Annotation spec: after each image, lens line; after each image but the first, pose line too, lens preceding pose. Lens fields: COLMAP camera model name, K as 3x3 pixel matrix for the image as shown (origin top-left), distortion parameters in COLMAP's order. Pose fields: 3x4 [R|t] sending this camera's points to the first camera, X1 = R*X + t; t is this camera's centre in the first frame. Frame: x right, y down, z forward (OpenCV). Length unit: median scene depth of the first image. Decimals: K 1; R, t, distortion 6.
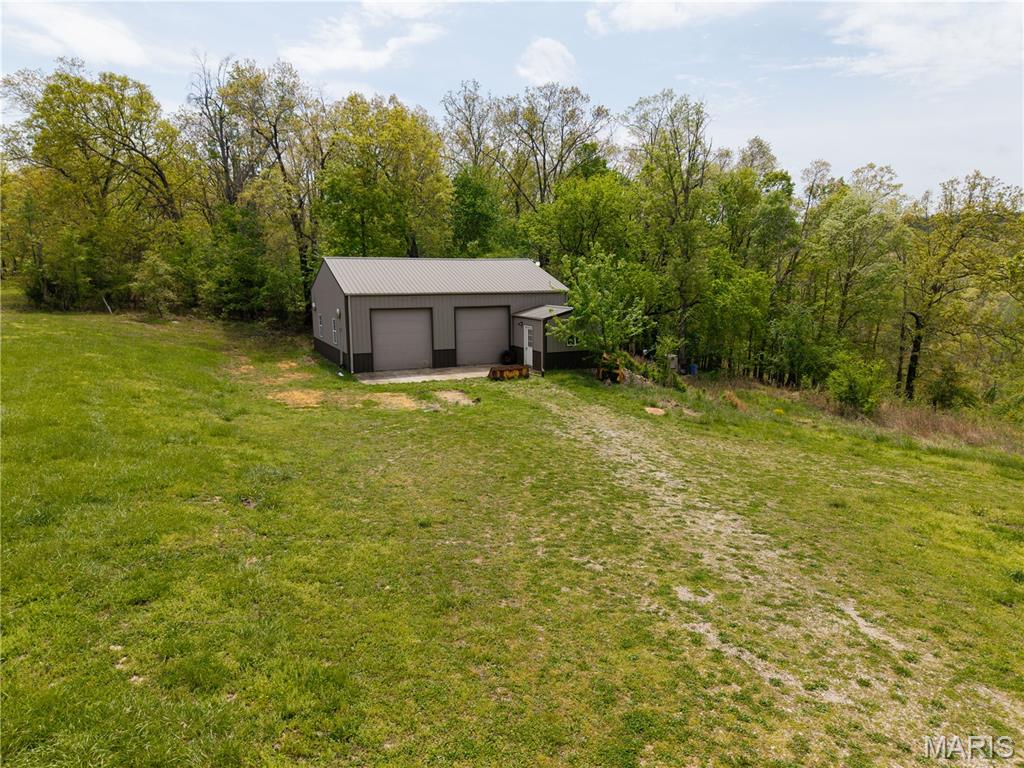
lens RADIAL K [[685.0, 0, 510.1], [0, 685.0, 382.3], [0, 0, 1]] dist [0.022352, -0.020610]
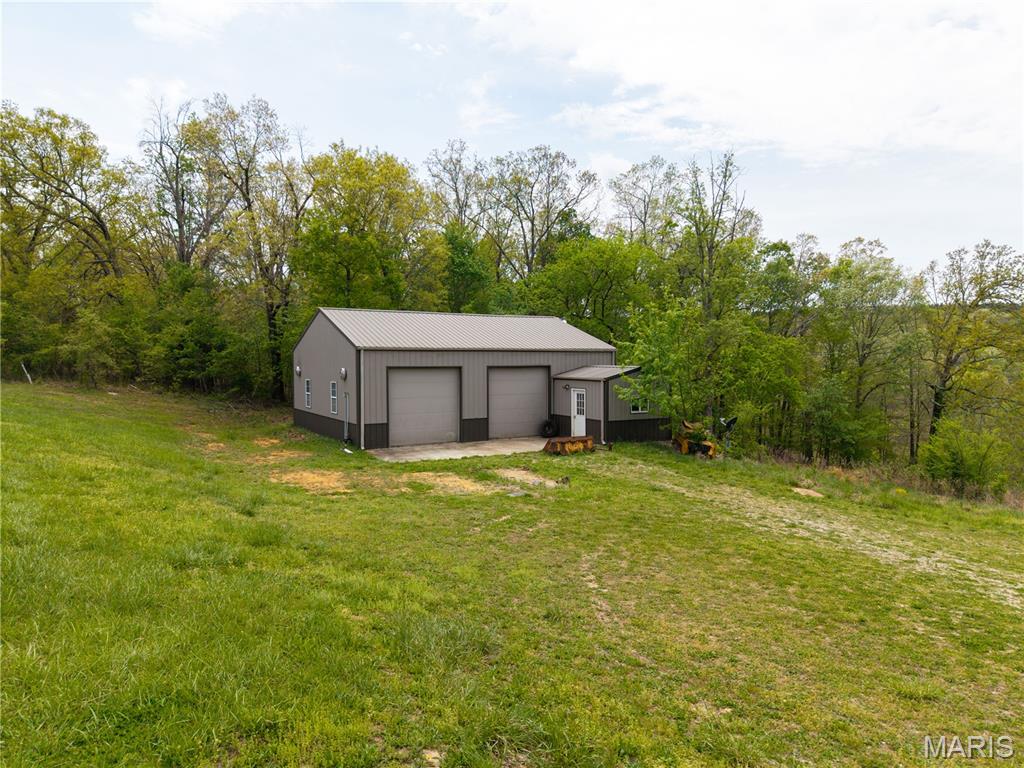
lens RADIAL K [[685.0, 0, 514.5], [0, 685.0, 384.2], [0, 0, 1]] dist [0.022352, -0.020610]
pose [[0.995139, -0.000329, 0.098478, -0.126285], [0.012372, 0.992489, -0.121703, 0.009545], [-0.097698, 0.122330, 0.987669, 0.196434]]
